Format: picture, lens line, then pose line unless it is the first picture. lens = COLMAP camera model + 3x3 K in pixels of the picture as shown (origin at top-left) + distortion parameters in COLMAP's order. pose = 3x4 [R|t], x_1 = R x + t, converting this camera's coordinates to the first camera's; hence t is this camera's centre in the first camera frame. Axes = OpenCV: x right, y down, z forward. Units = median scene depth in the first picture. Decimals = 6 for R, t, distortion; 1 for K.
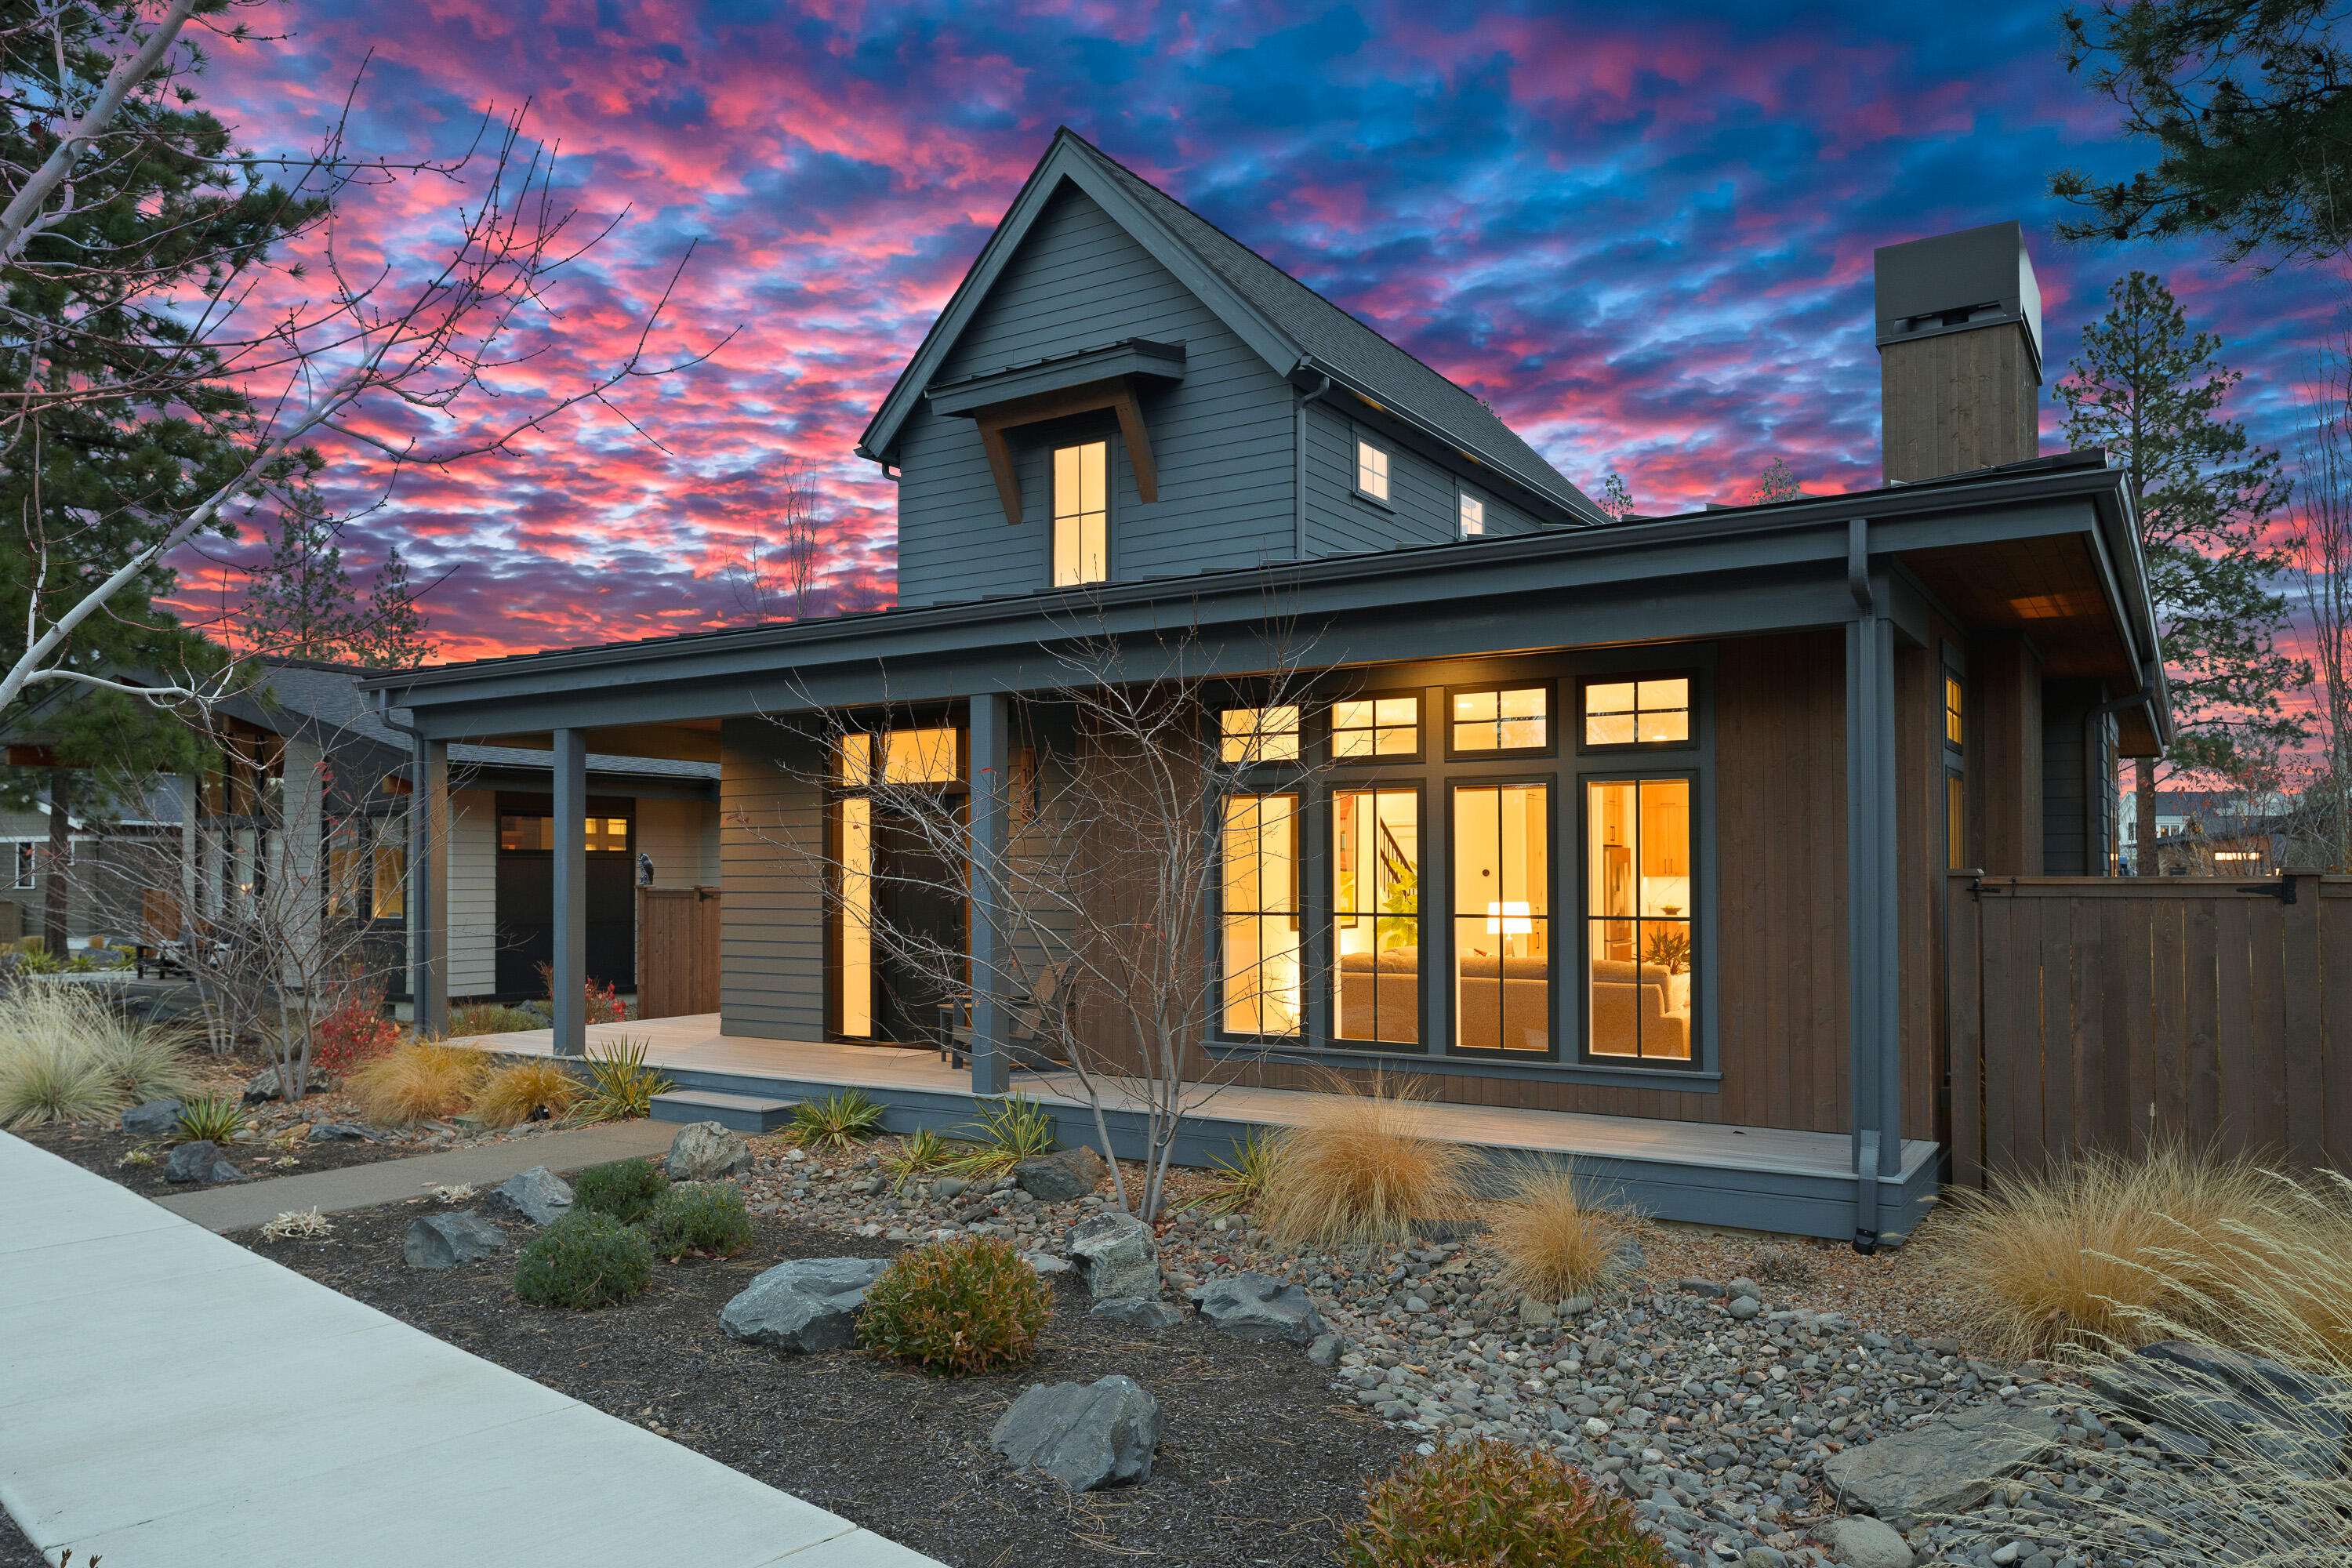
lens RADIAL K [[1615.0, 0, 1176.6], [0, 1615.0, 838.3], [0, 0, 1]] dist [-0.004445, -0.000931]
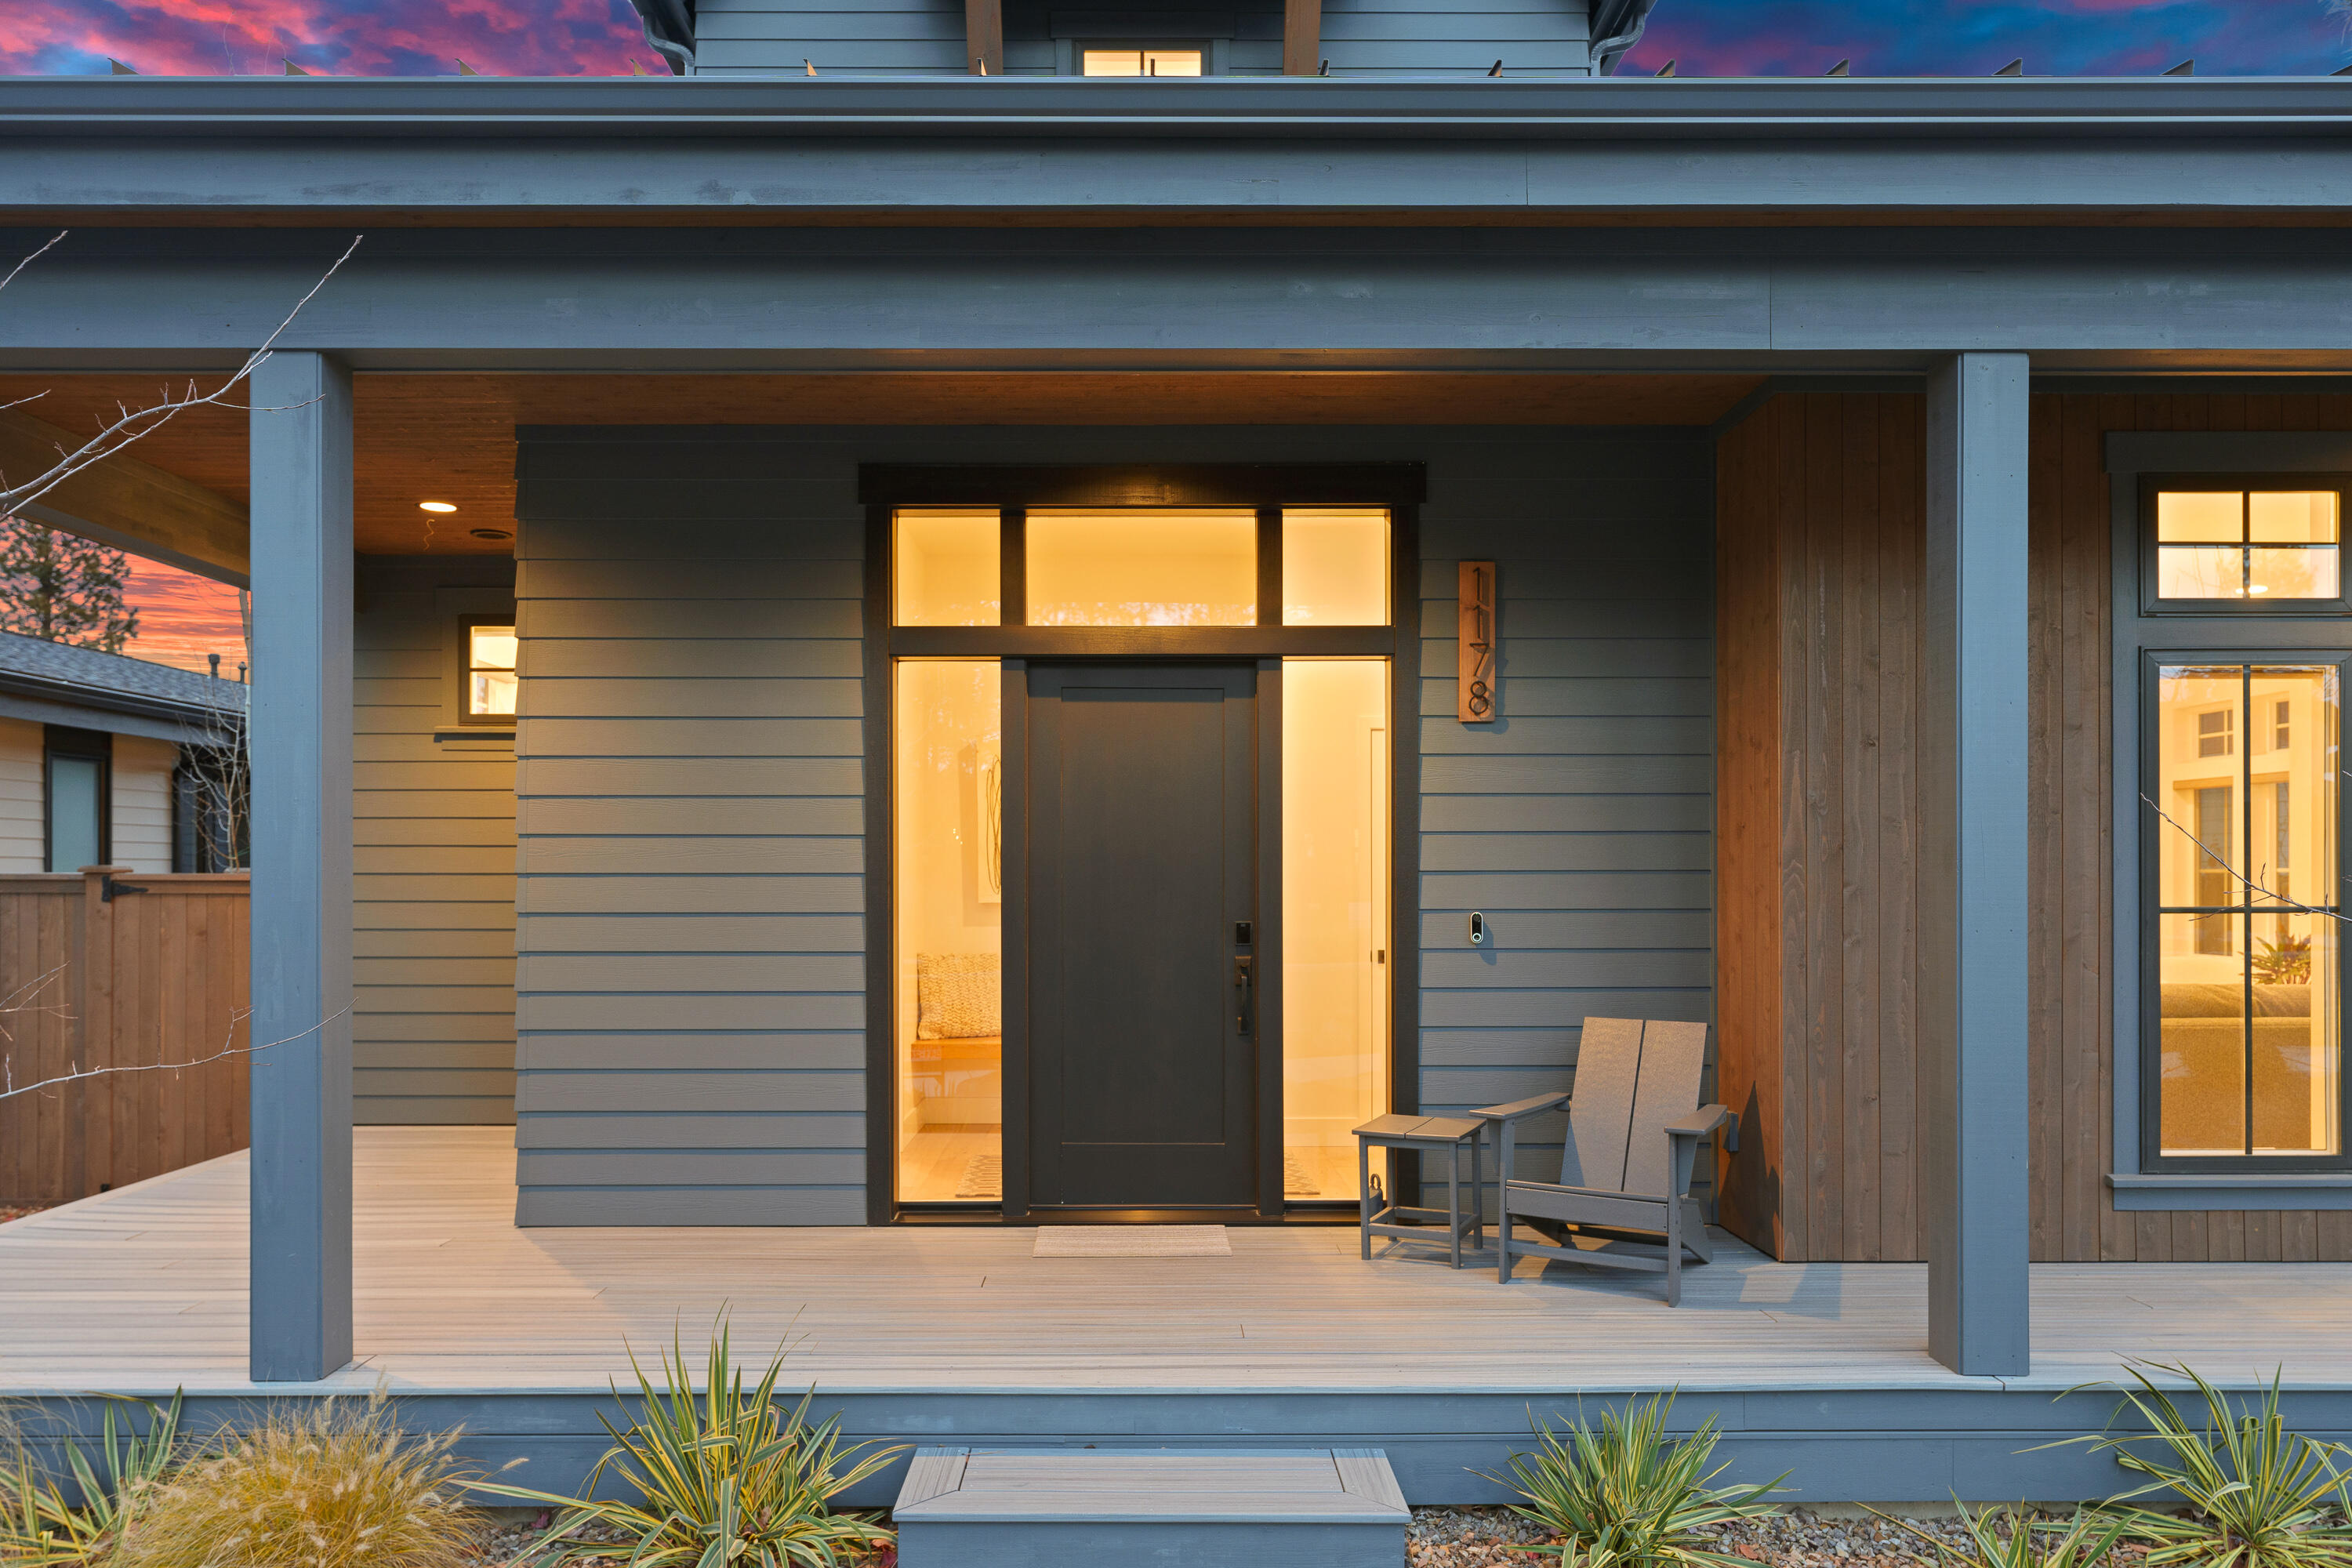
lens RADIAL K [[1566.5, 0, 1145.3], [0, 1566.5, 840.3], [0, 0, 1]] dist [-0.002459, -0.000514]
pose [[0.836764, 0.010794, 0.547457, -0.482685], [-0.013368, 0.999910, 0.000718, 0.029188], [-0.547400, -0.007920, 0.836833, 0.773821]]
